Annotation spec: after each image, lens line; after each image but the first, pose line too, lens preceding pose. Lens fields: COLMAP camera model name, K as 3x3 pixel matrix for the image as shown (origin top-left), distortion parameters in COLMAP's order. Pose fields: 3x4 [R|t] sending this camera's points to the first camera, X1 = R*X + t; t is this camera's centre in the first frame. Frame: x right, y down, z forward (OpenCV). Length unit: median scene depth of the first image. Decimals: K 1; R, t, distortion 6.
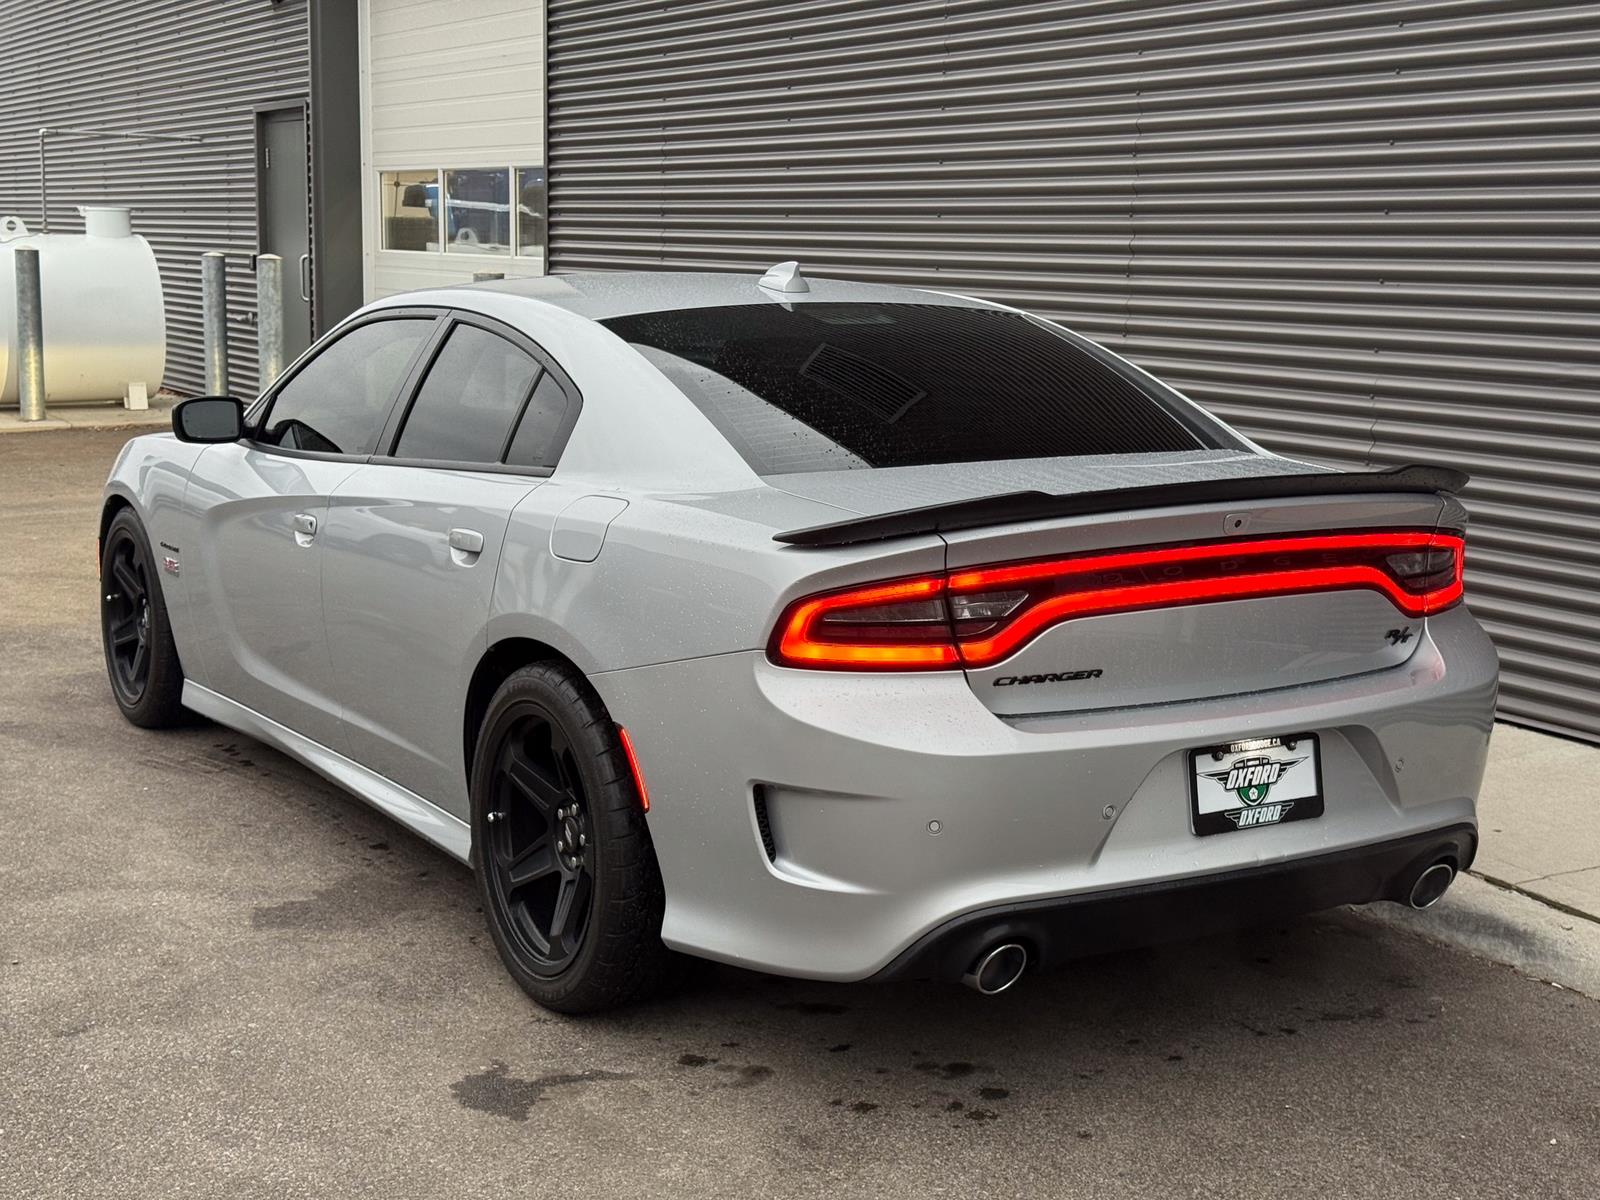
lens RADIAL K [[2246.9, 0, 800.0], [0, 2246.9, 600.0], [0, 0, 1]] dist [0.171577, -0.301586]
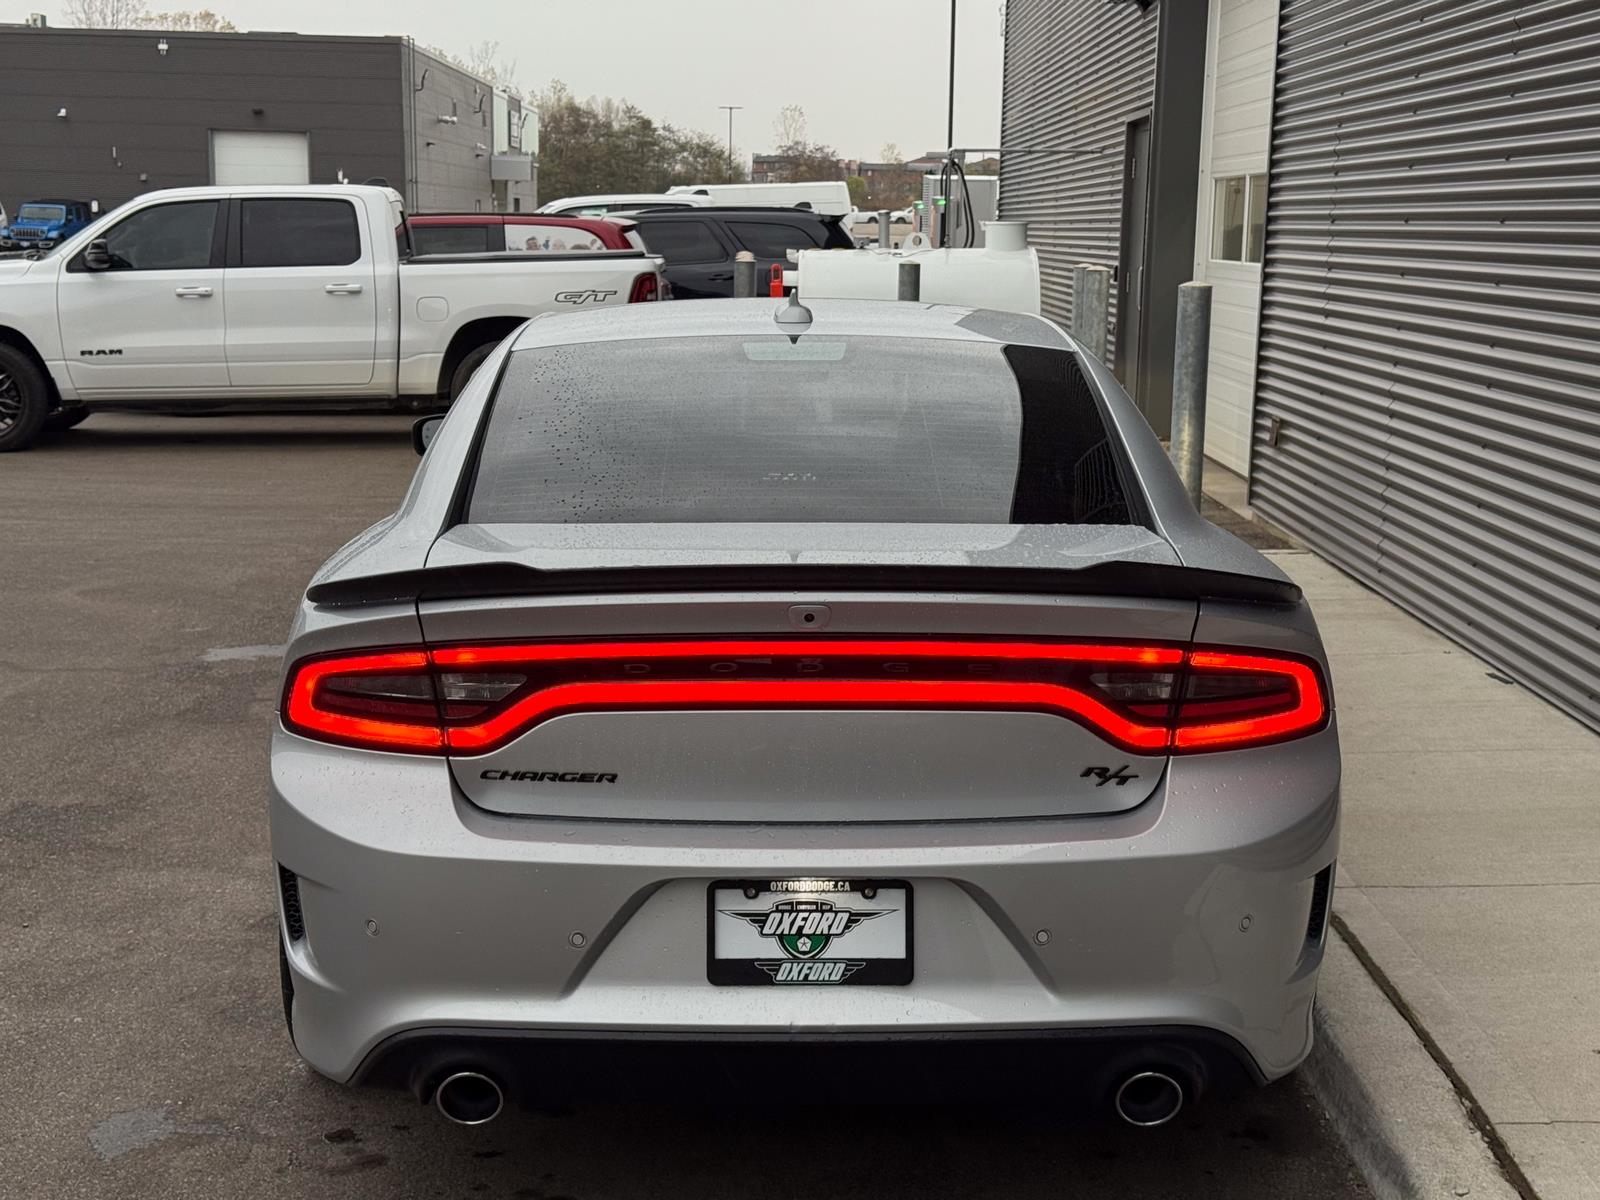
lens RADIAL K [[2246.9, 0, 800.0], [0, 2246.9, 600.0], [0, 0, 1]] dist [0.171577, -0.301586]
pose [[0.854346, 0.077606, -0.513878, 0.613177], [-0.077775, 0.996745, 0.021225, -0.057471], [0.513852, 0.021833, 0.857601, 0.288146]]
